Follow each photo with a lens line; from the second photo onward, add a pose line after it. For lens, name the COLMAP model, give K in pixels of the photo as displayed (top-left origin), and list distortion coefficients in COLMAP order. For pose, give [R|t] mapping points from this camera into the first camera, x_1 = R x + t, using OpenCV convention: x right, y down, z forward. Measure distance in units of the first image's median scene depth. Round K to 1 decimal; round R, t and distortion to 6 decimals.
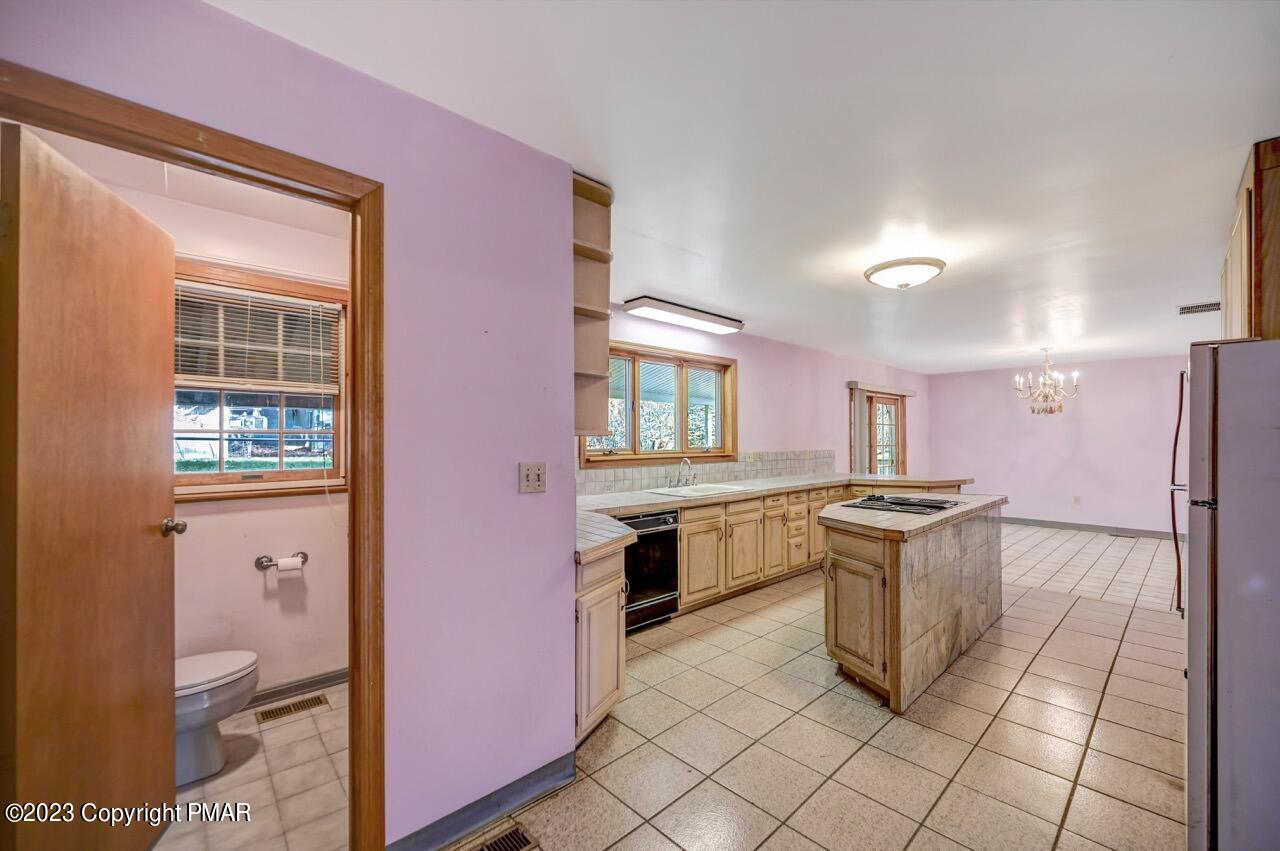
lens RADIAL K [[516.9, 0, 647.0], [0, 516.9, 432.4], [0, 0, 1]] dist [0.002514, 0.000343]
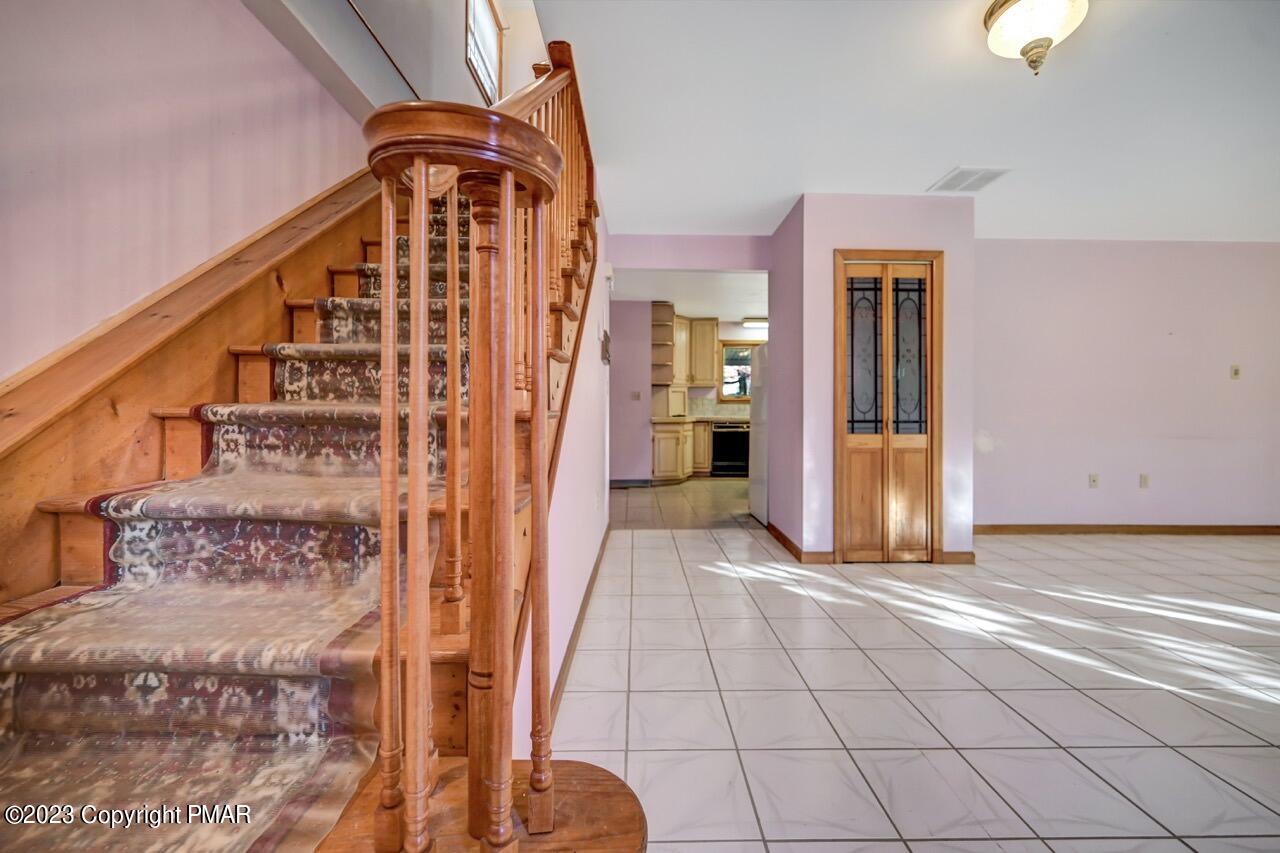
lens RADIAL K [[514.1, 0, 645.6], [0, 514.1, 413.9], [0, 0, 1]] dist [-0.000228, -0.000009]
pose [[0.732949, 0.008286, -0.680233, 0.941438], [0.003160, 0.999874, 0.015584, 0.068745], [0.680276, -0.013572, 0.732830, -0.644024]]
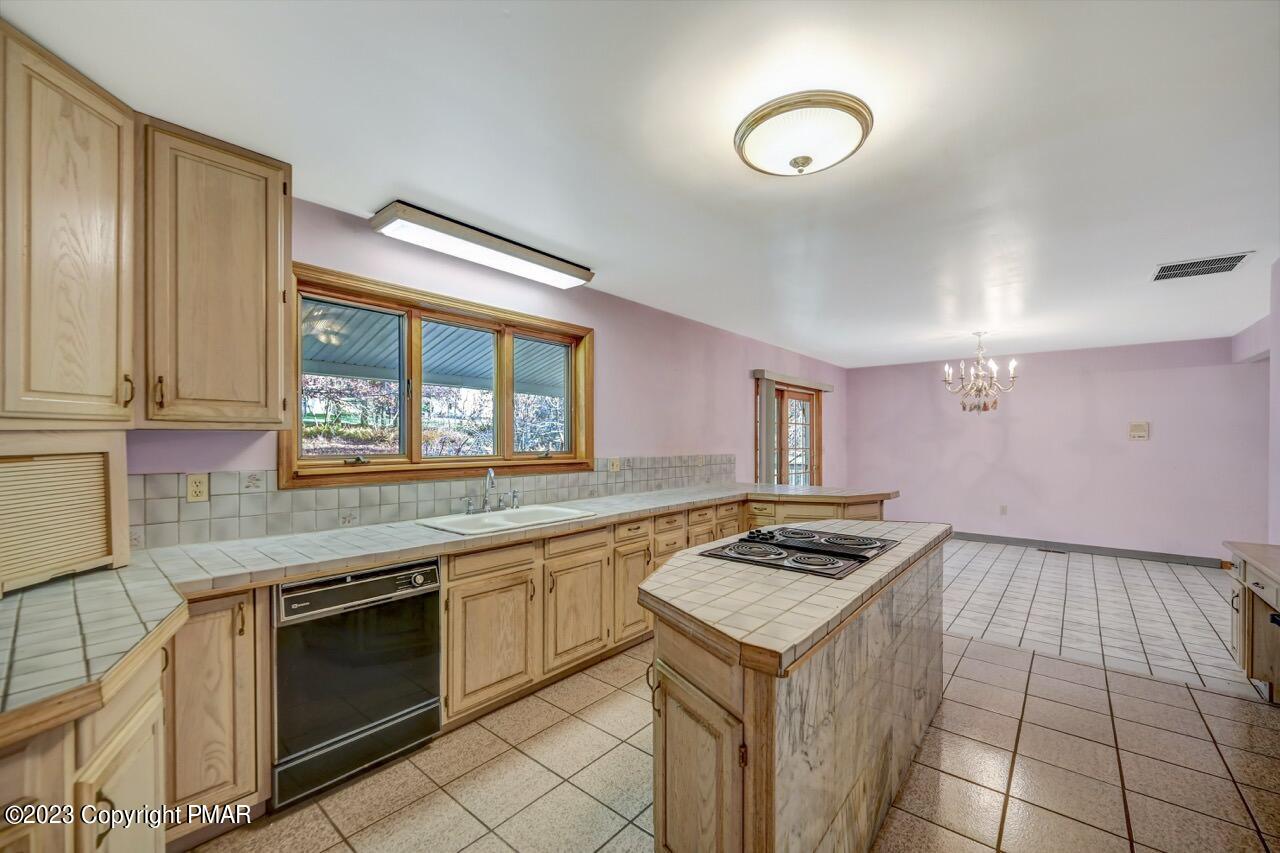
lens RADIAL K [[516.1, 0, 642.1], [0, 516.1, 438.5], [0, 0, 1]] dist [0.001799, 0.000297]
pose [[0.992919, 0.003762, 0.118732, 0.180483], [-0.004812, 0.999952, 0.008553, 0.005019], [-0.118694, -0.009064, 0.992890, 0.321731]]
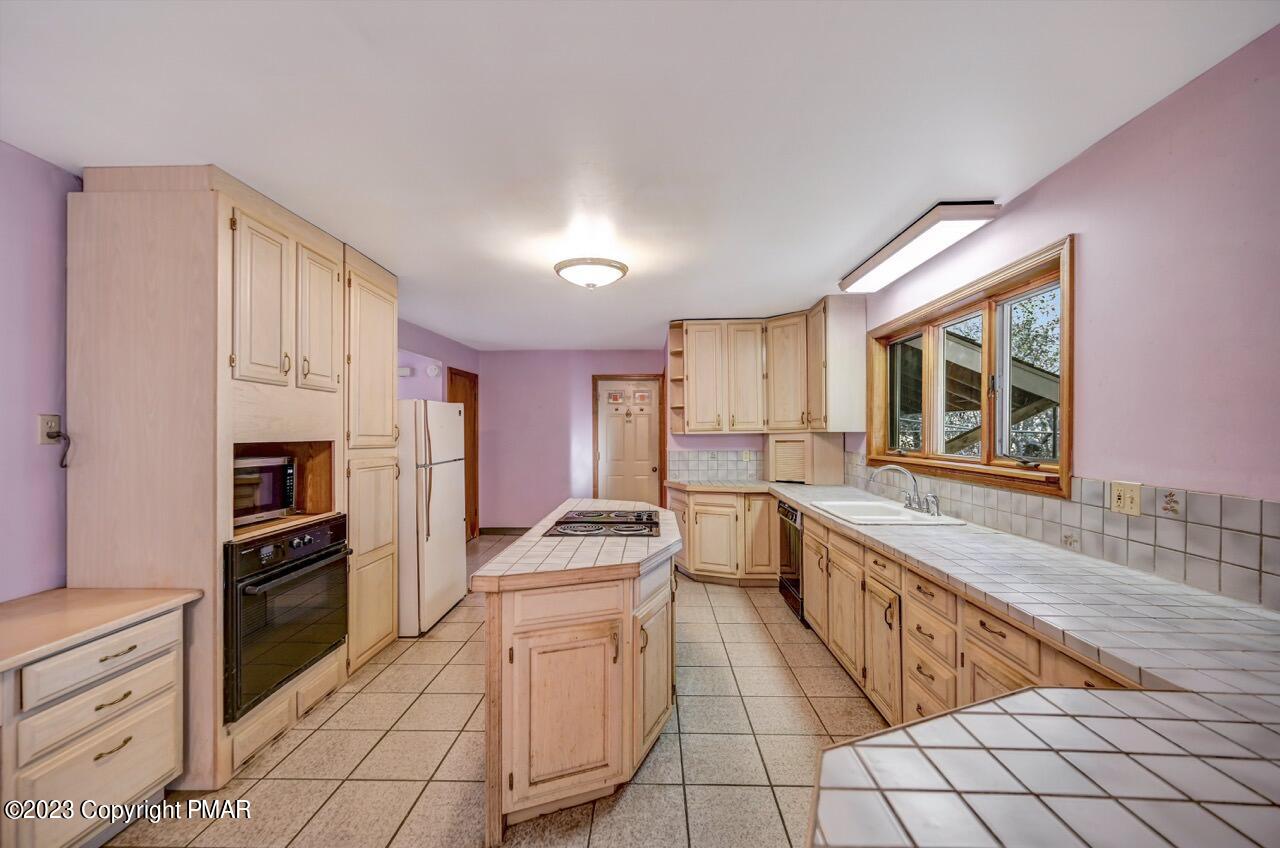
lens RADIAL K [[511.1, 0, 633.2], [0, 511.1, 423.5], [0, 0, 1]] dist [-0.000334, -0.000062]
pose [[-0.714875, -0.008425, -0.699202, 0.775409], [0.009928, 0.999704, -0.022197, 0.004984], [0.699182, -0.022809, -0.714580, 1.206654]]
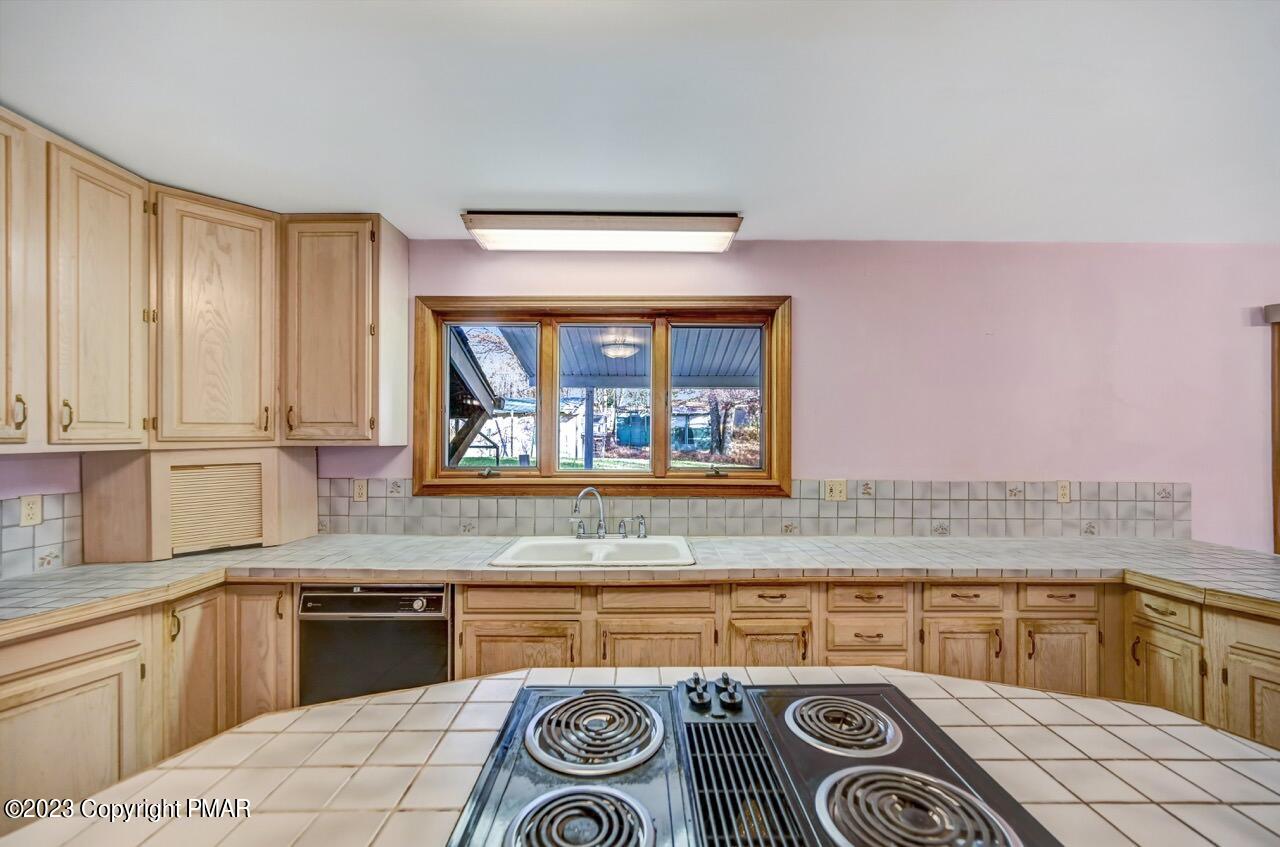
lens RADIAL K [[516.0, 0, 639.2], [0, 516.0, 436.4], [0, 0, 1]] dist [-0.000016, 0.000144]
pose [[0.730924, -0.002916, -0.682452, 0.473326], [0.004576, 0.999989, 0.000629, -0.005451], [0.682443, -0.003583, 0.730930, 0.613480]]
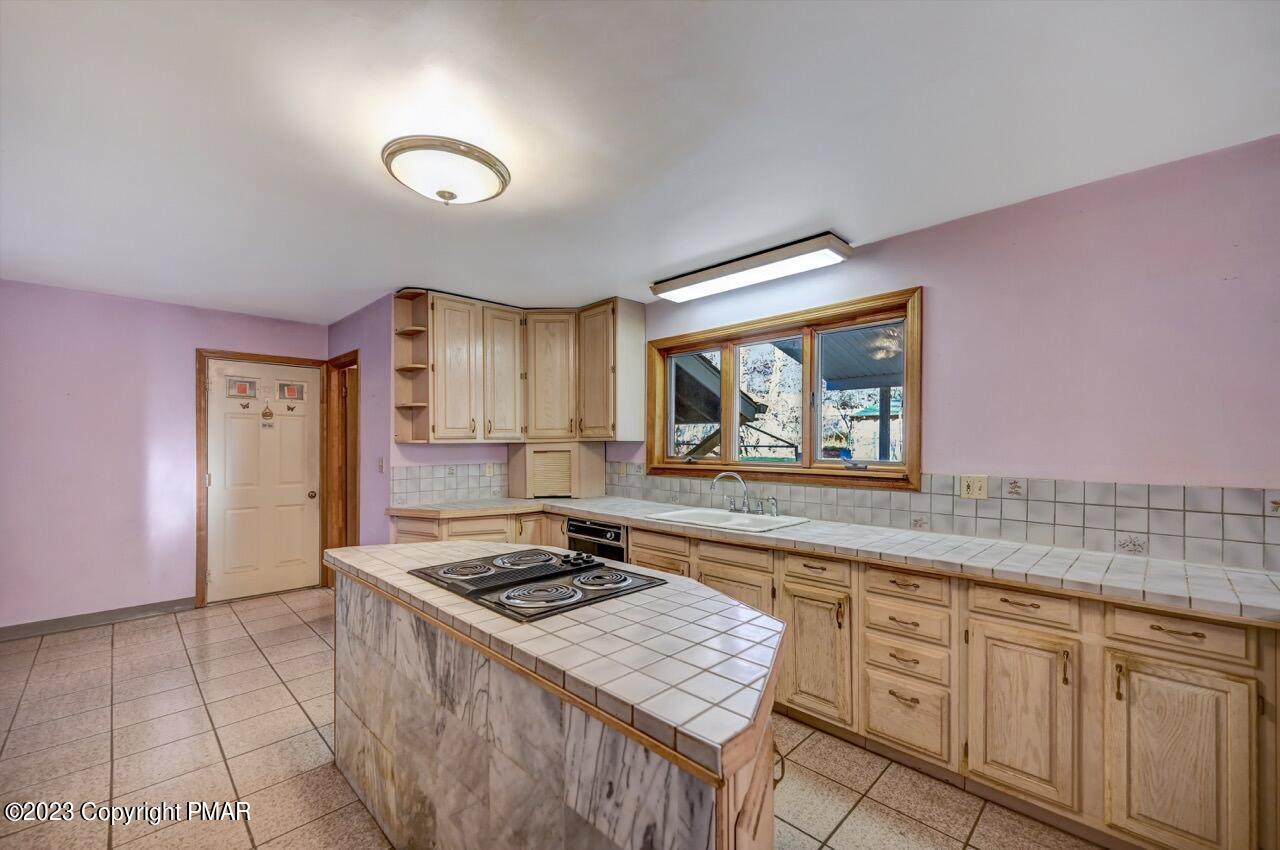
lens RADIAL K [[516.0, 0, 639.2], [0, 516.0, 437.9], [0, 0, 1]] dist [-0.000016, 0.000144]
pose [[0.028416, -0.010606, -0.999540, 0.763957], [0.009702, 0.999900, -0.010334, 0.007685], [0.999549, -0.009404, 0.028516, 0.827478]]
